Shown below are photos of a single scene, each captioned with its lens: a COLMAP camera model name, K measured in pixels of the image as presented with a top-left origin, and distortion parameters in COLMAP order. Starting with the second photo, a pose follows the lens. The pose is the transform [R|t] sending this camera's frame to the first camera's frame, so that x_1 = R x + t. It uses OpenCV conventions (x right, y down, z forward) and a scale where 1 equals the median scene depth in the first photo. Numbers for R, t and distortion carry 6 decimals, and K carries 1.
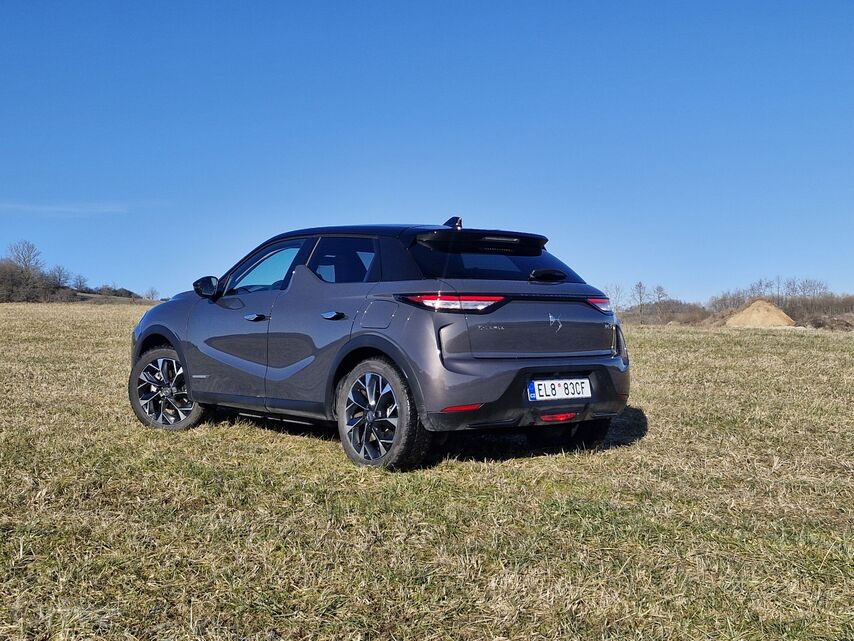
lens RADIAL K [[1006.5, 0, 427.0], [0, 1006.5, 320.5], [0, 0, 1]] dist [0.156152, -0.316248]
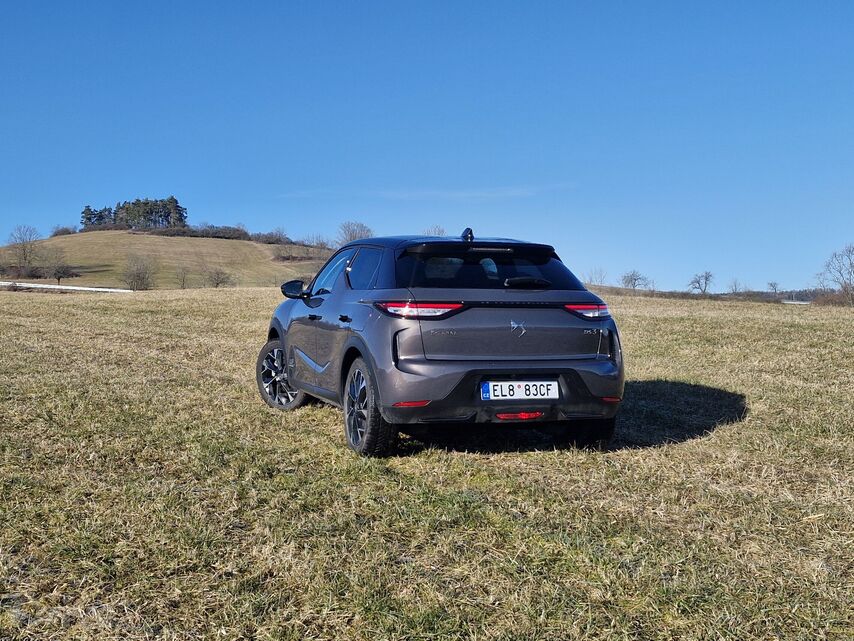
lens RADIAL K [[1006.5, 0, 427.0], [0, 1006.5, 320.5], [0, 0, 1]] dist [0.156152, -0.316248]
pose [[0.930186, 0.015047, -0.366781, 0.433206], [-0.007871, 0.999747, 0.021054, -0.028196], [0.367005, -0.016698, 0.930069, -0.035543]]
